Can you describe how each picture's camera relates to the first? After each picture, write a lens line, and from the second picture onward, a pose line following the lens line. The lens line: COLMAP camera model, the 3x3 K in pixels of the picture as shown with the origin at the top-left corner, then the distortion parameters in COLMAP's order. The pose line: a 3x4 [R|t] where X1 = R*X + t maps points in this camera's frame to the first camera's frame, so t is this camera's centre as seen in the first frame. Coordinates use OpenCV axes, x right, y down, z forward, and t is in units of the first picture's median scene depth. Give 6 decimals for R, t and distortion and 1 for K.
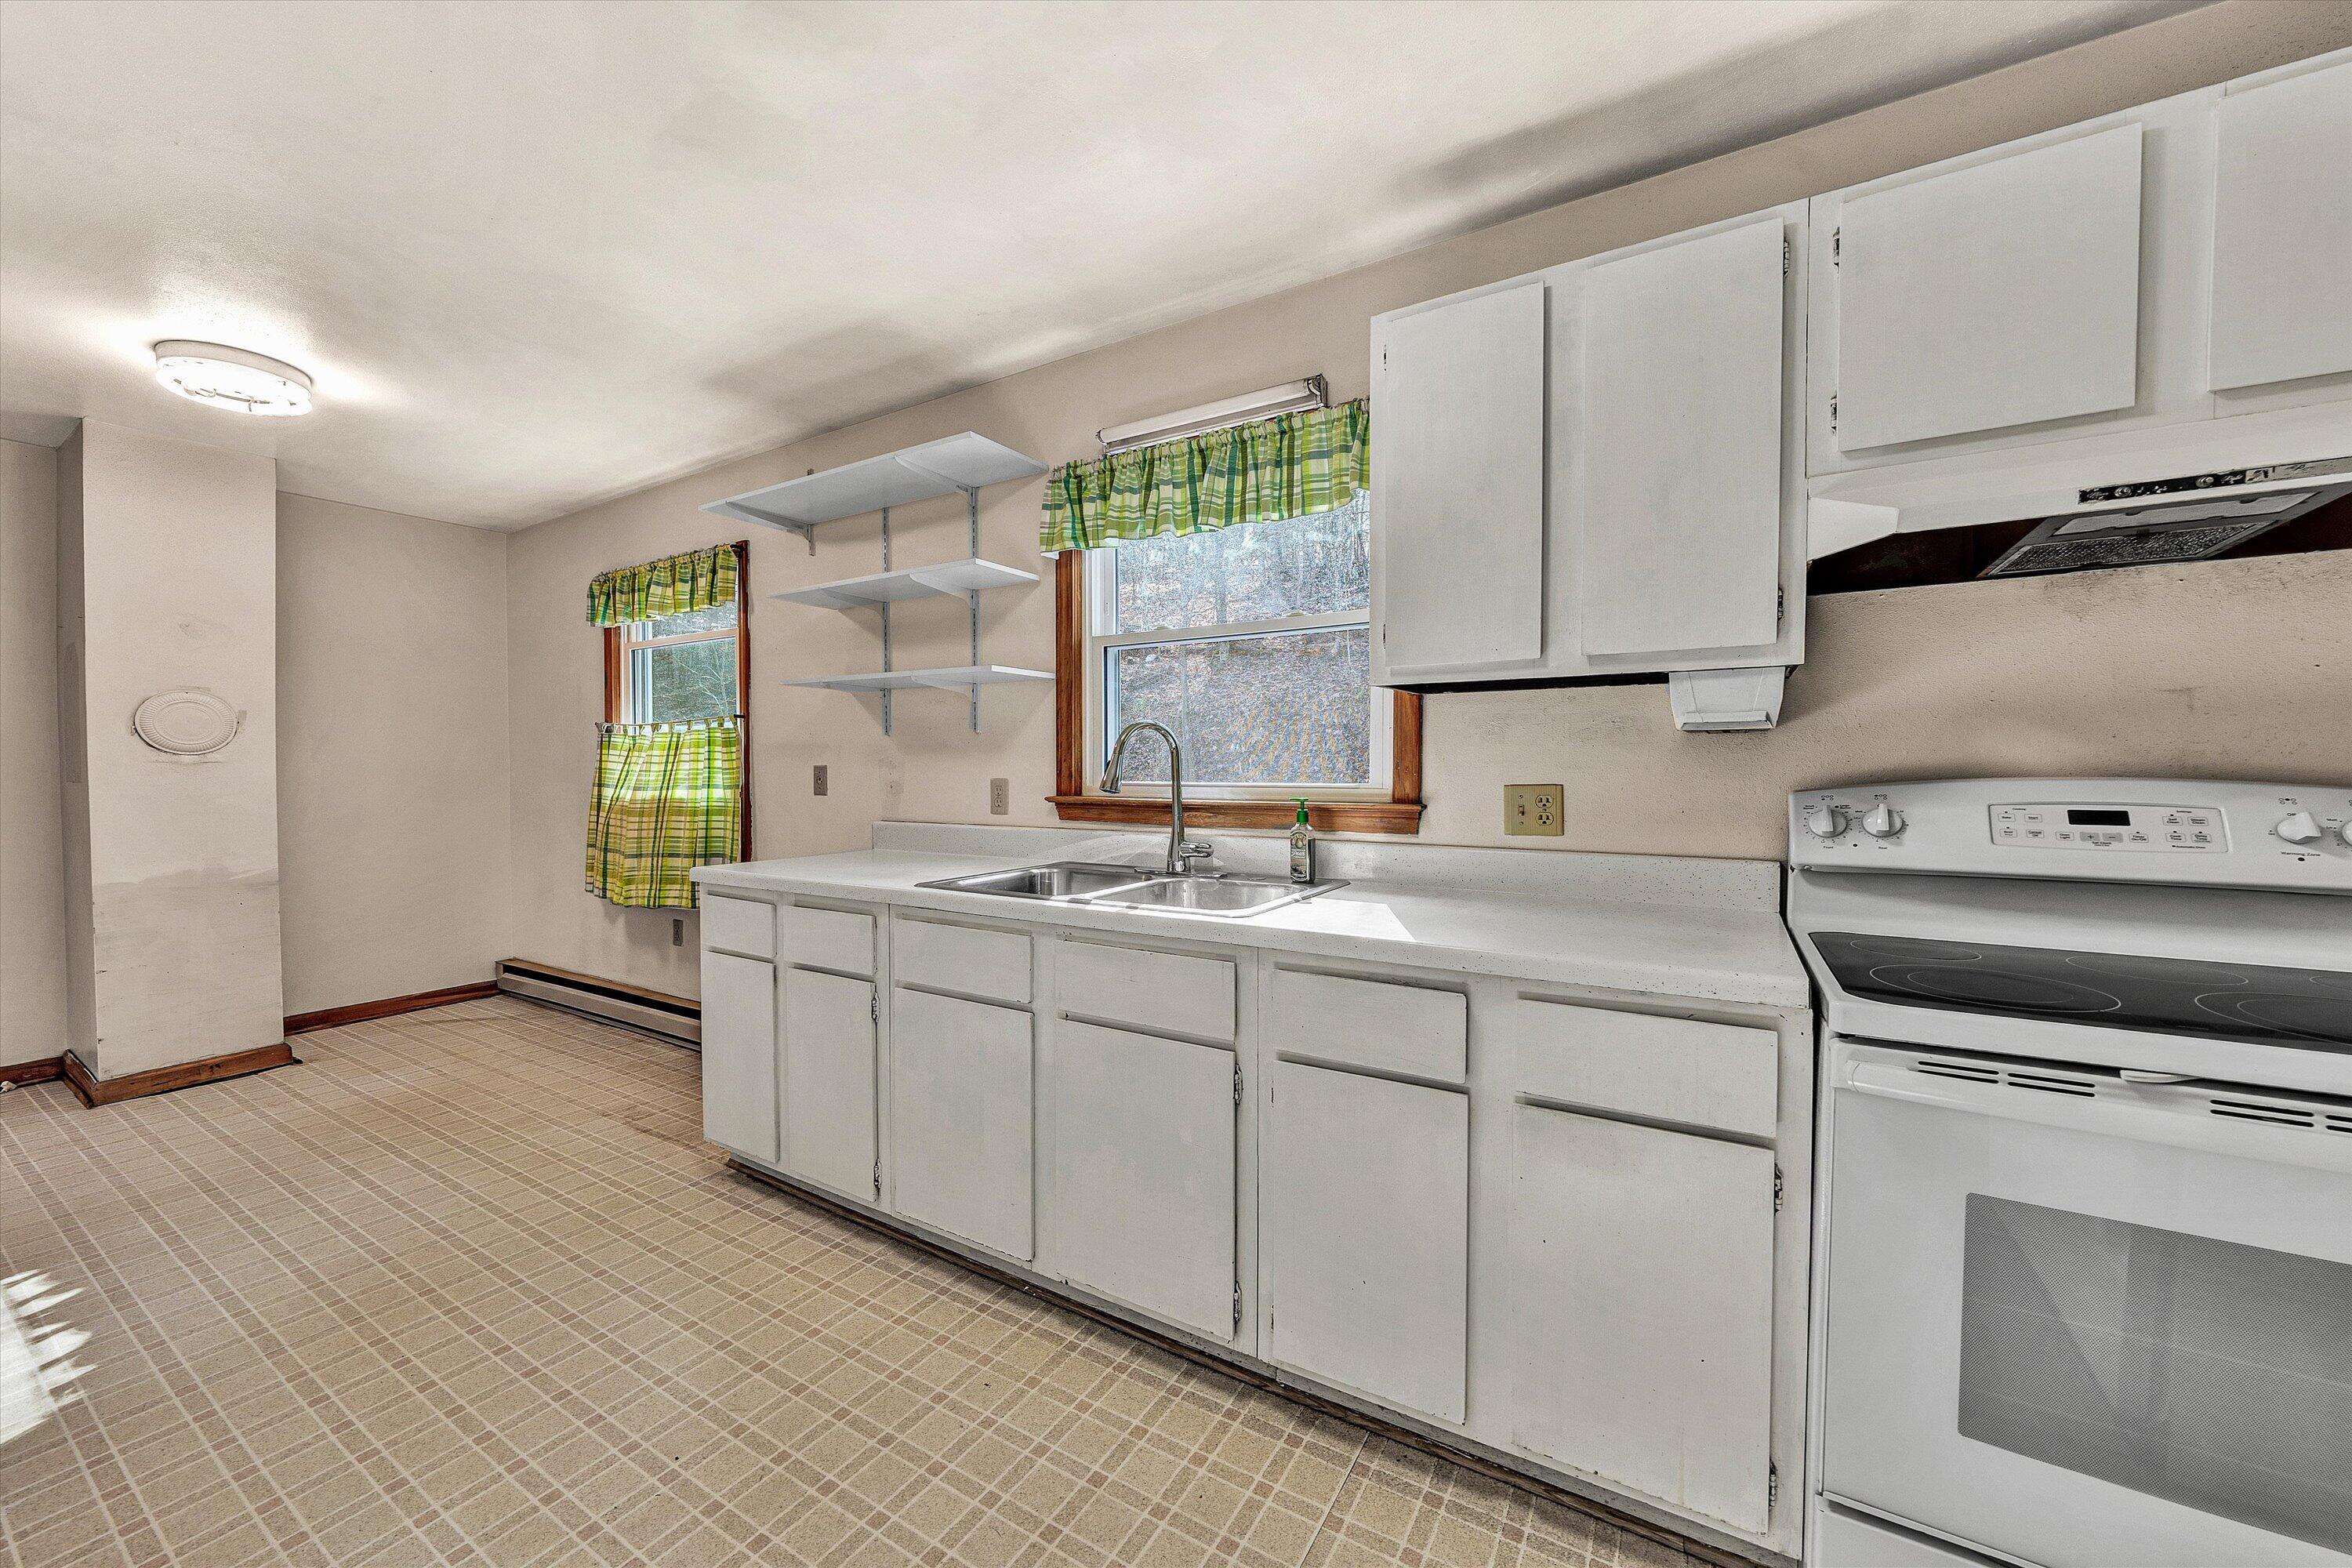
lens RADIAL K [[875.5, 0, 1185.7], [0, 875.5, 776.2], [0, 0, 1]] dist [-0.008536, 0.000056]
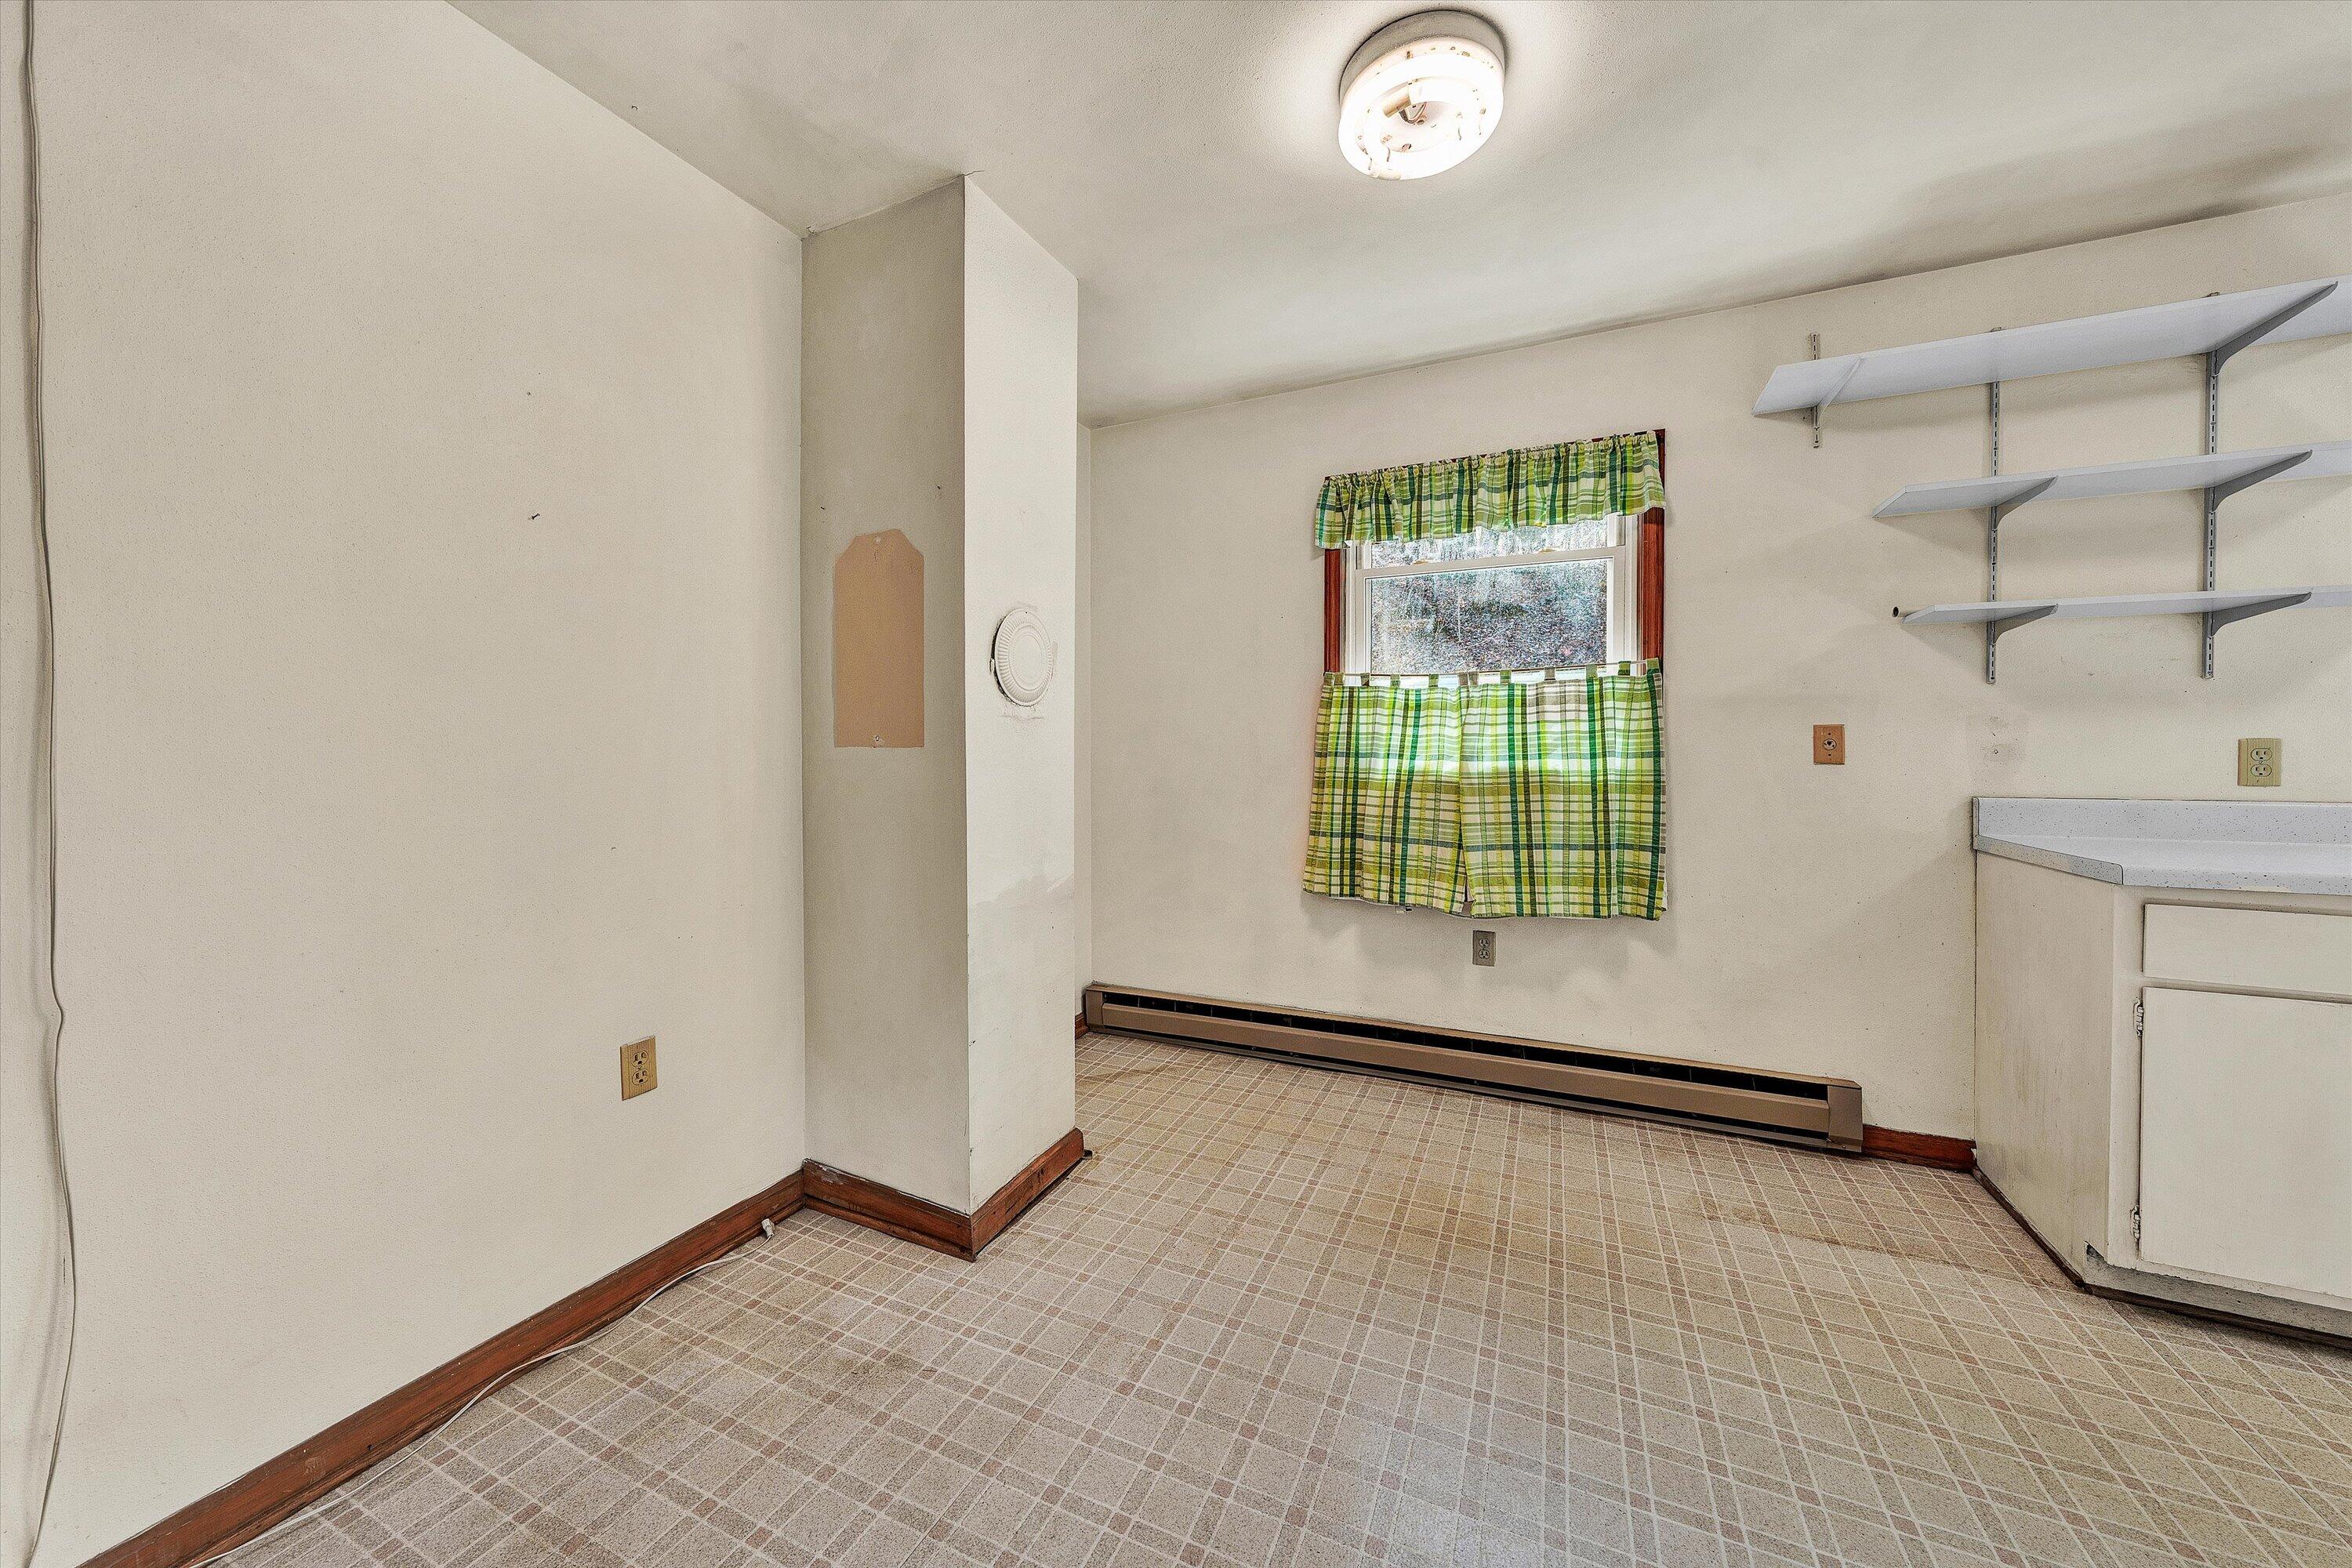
lens RADIAL K [[871.6, 0, 1168.8], [0, 871.6, 745.0], [0, 0, 1]] dist [0.000065, -0.000034]
pose [[0.994766, -0.001763, 0.102162, -0.999094], [0.003419, 0.999865, -0.016043, 0.014482], [-0.102120, 0.016308, 0.994638, 0.288218]]
